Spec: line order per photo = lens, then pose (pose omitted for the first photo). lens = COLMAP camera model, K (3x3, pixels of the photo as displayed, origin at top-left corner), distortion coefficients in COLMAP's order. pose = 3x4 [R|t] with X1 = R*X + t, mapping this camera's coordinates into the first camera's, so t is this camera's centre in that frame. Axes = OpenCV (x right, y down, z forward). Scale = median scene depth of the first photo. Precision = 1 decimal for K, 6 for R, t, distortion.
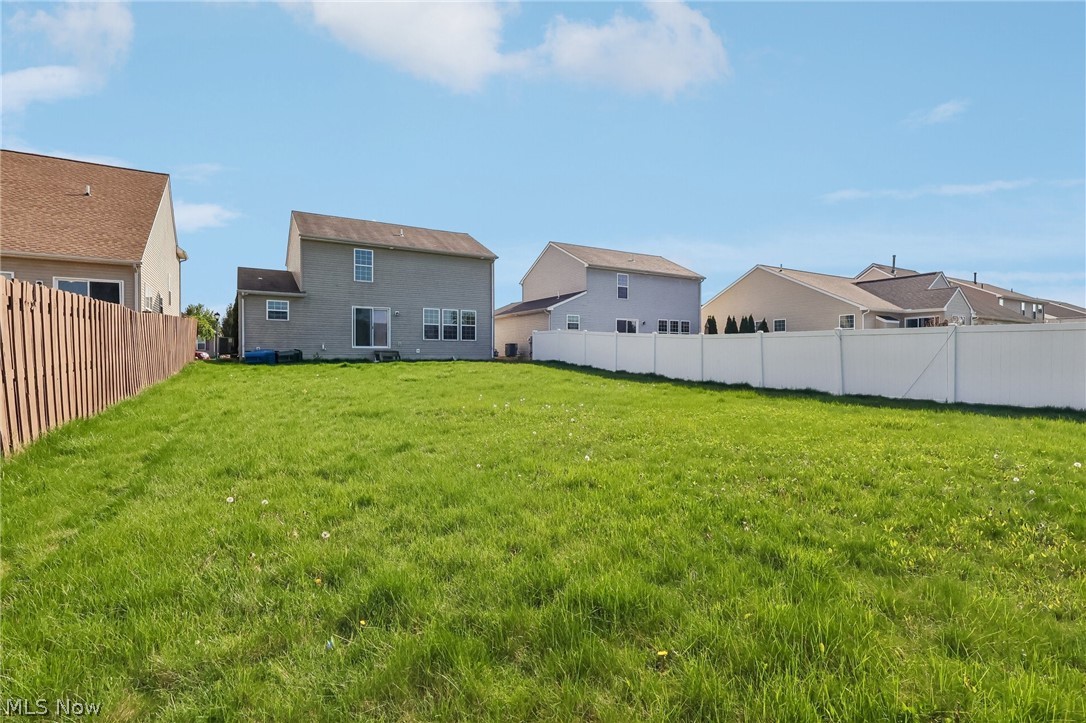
lens RADIAL K [[510.5, 0, 551.6], [0, 510.5, 359.8], [0, 0, 1]] dist [-0.002029, 0.001757]
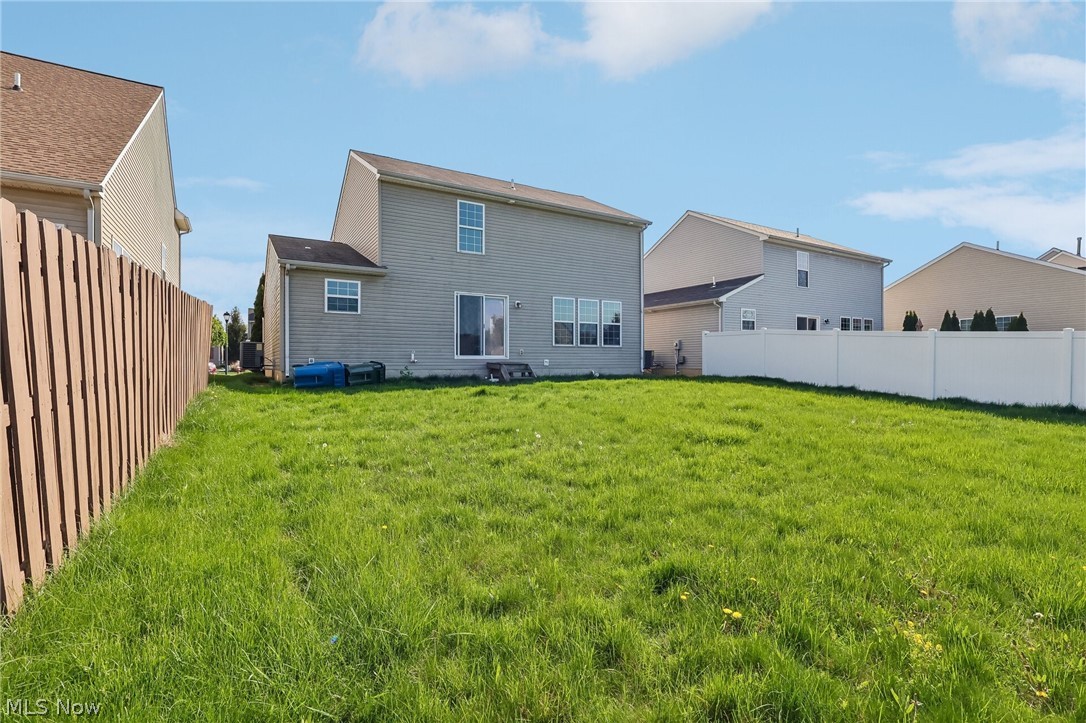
lens RADIAL K [[510.5, 0, 546.8], [0, 510.5, 359.4], [0, 0, 1]] dist [-0.002029, 0.001757]
pose [[0.999980, -0.003399, -0.005394, -0.253527], [0.003330, 0.999915, -0.012600, -0.012970], [0.005437, 0.012582, 0.999906, 0.348535]]
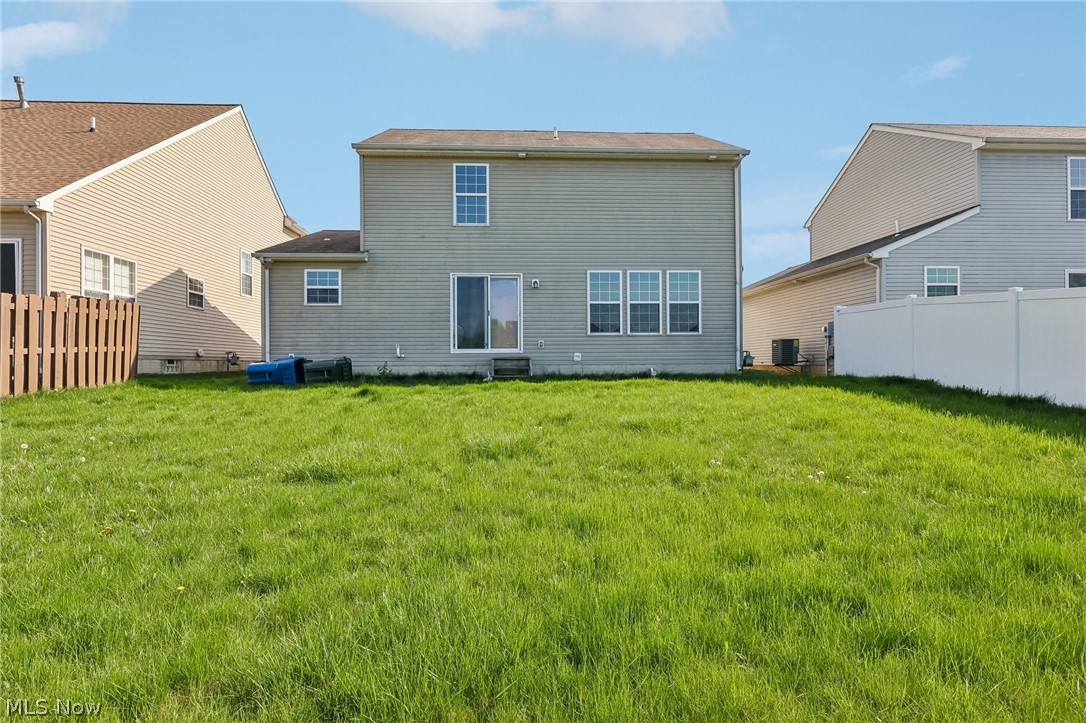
lens RADIAL K [[584.5, 0, 541.5], [0, 584.5, 359.3], [0, 0, 1]] dist [0.000112, -0.000878]
pose [[0.879822, -0.010210, -0.475193, -0.021920], [0.005081, 0.999914, -0.012076, -0.008243], [0.475276, 0.008210, 0.879799, 0.475845]]
